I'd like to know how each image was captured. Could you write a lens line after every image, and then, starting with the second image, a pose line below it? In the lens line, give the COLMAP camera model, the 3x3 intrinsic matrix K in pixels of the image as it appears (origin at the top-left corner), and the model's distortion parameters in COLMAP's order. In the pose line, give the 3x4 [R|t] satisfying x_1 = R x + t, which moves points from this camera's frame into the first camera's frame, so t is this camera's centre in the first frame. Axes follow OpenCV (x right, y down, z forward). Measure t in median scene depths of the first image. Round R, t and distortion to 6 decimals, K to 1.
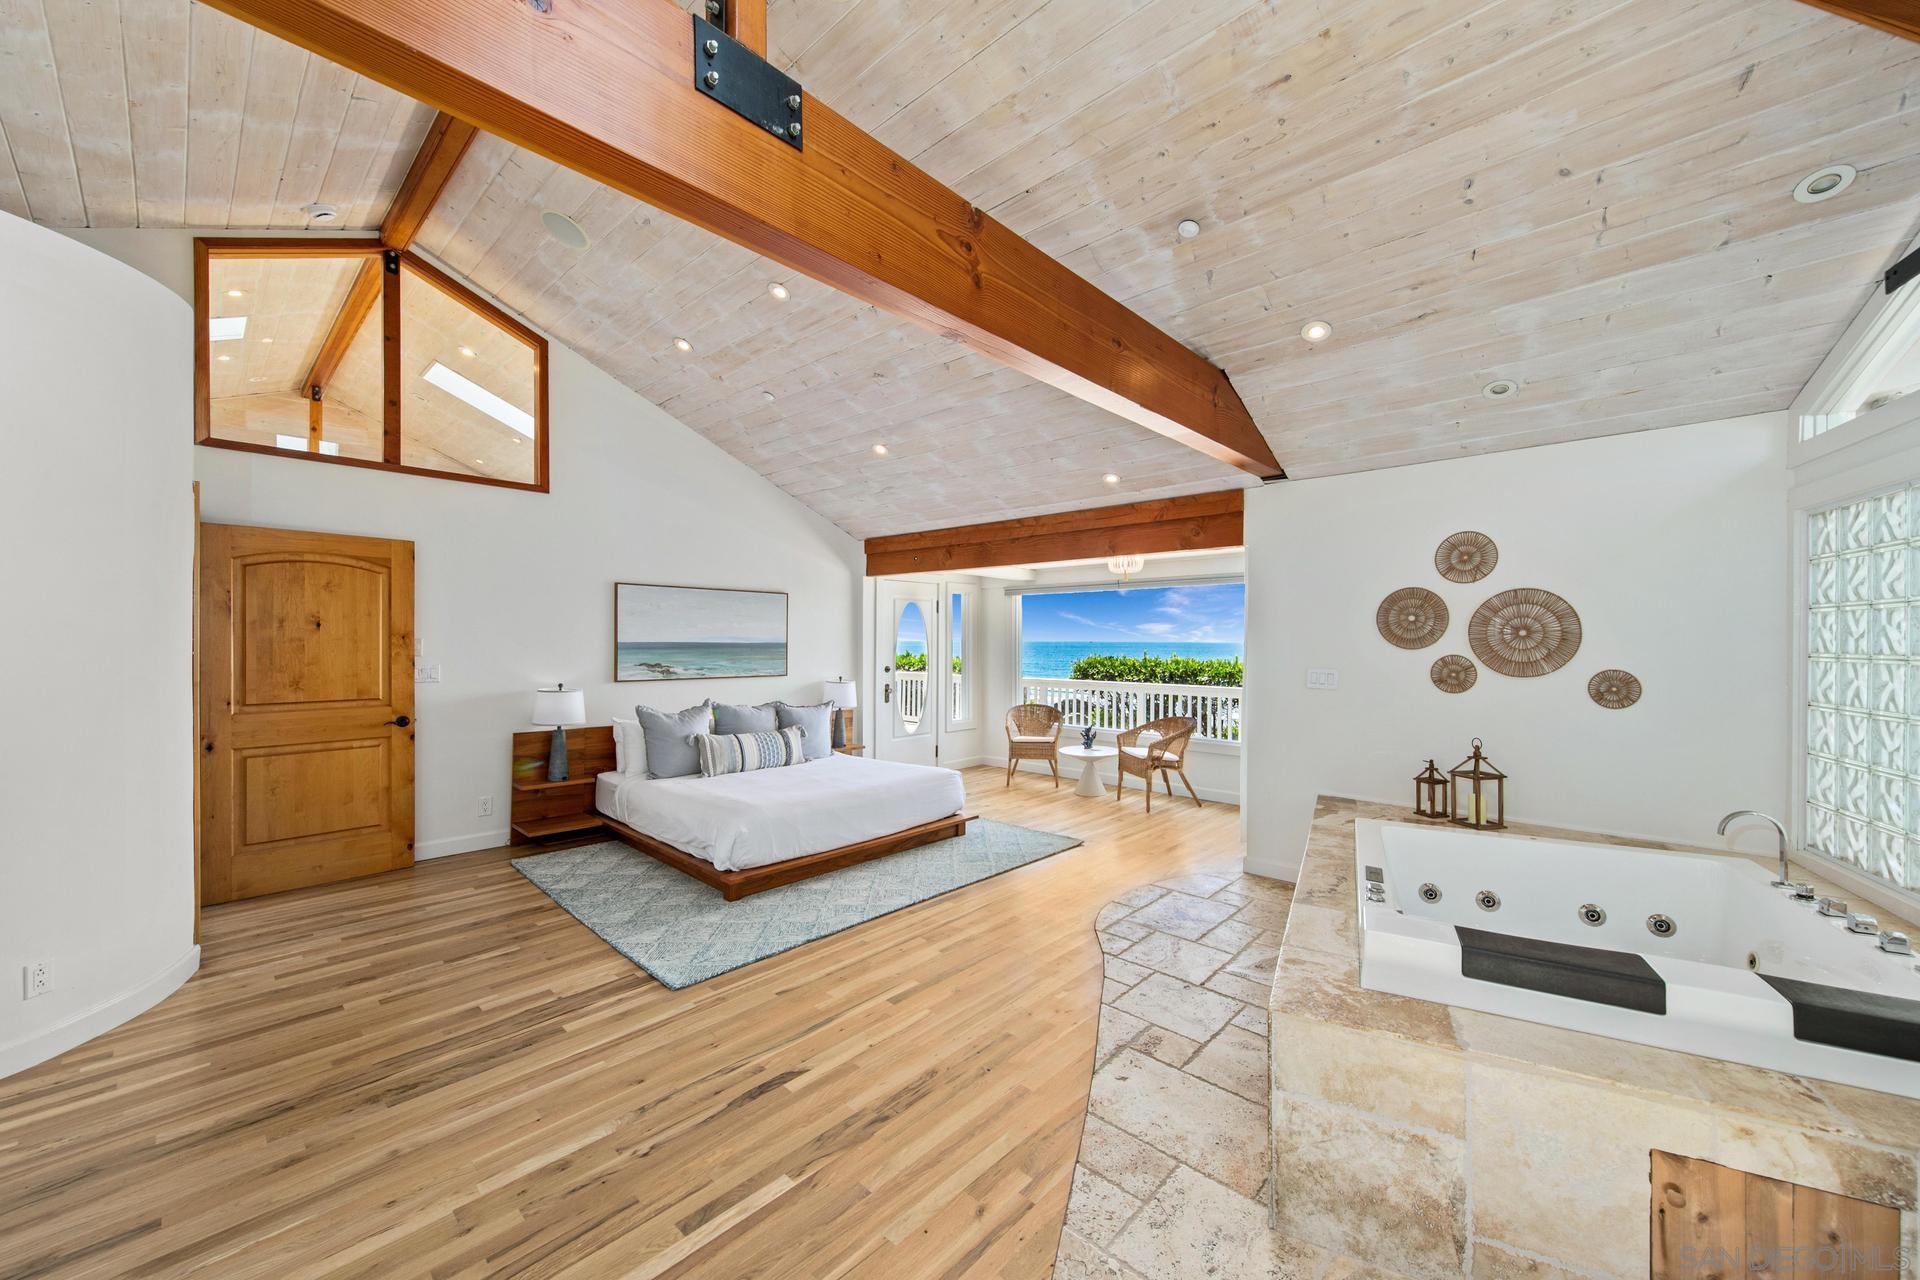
lens RADIAL K [[720.4, 0, 960.0], [0, 720.4, 640.0], [0, 0, 1]] dist [-0.000166, -0.000005]
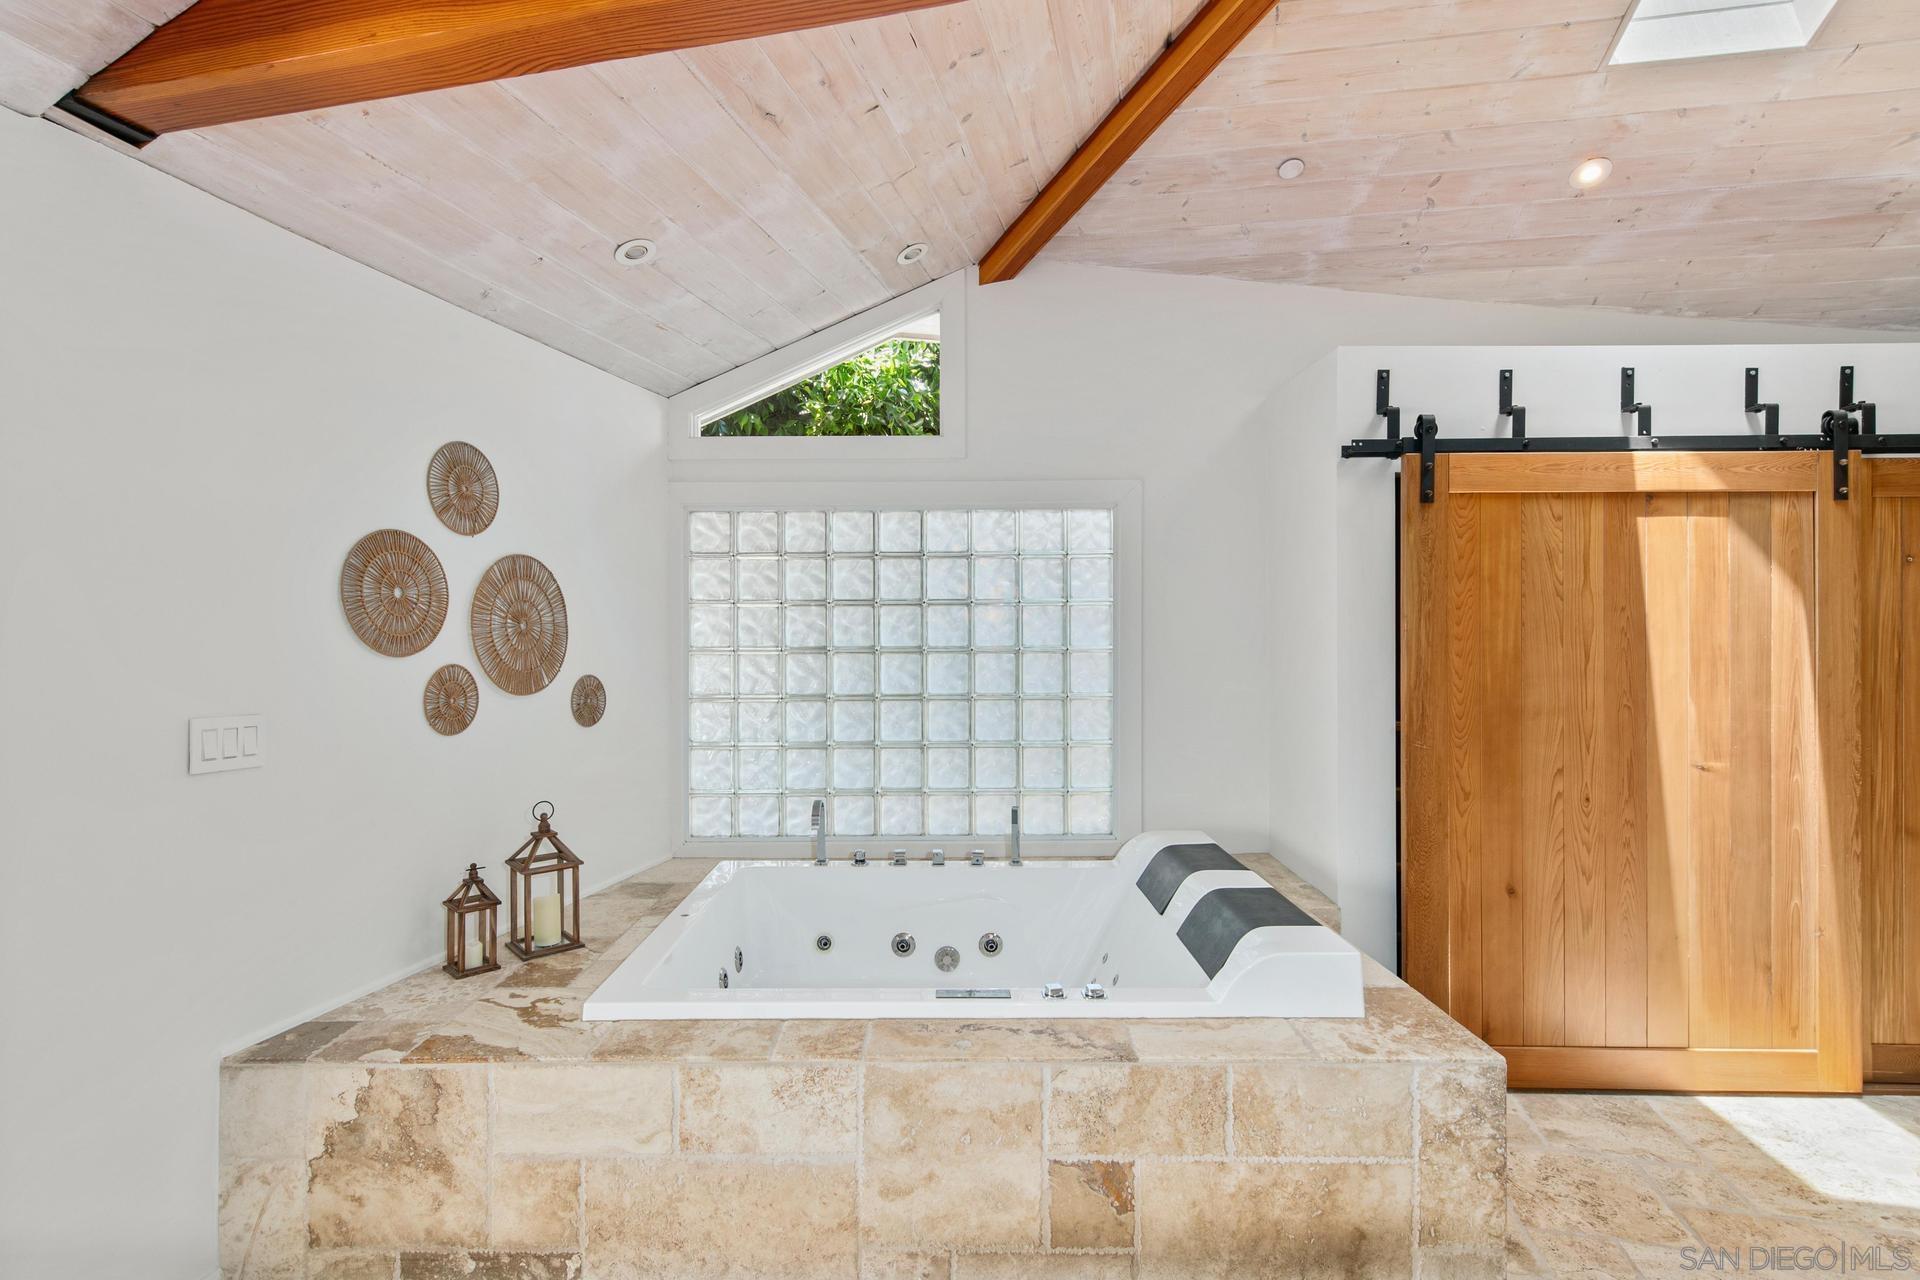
lens RADIAL K [[919.3, 0, 960.0], [0, 919.3, 640.0], [0, 0, 1]] dist [-0.000024, -0.000002]
pose [[-0.477515, -0.004602, 0.878612, -0.157056], [0.002714, 0.999974, 0.006713, -0.002137], [-0.878619, 0.005590, -0.477490, 1.459160]]
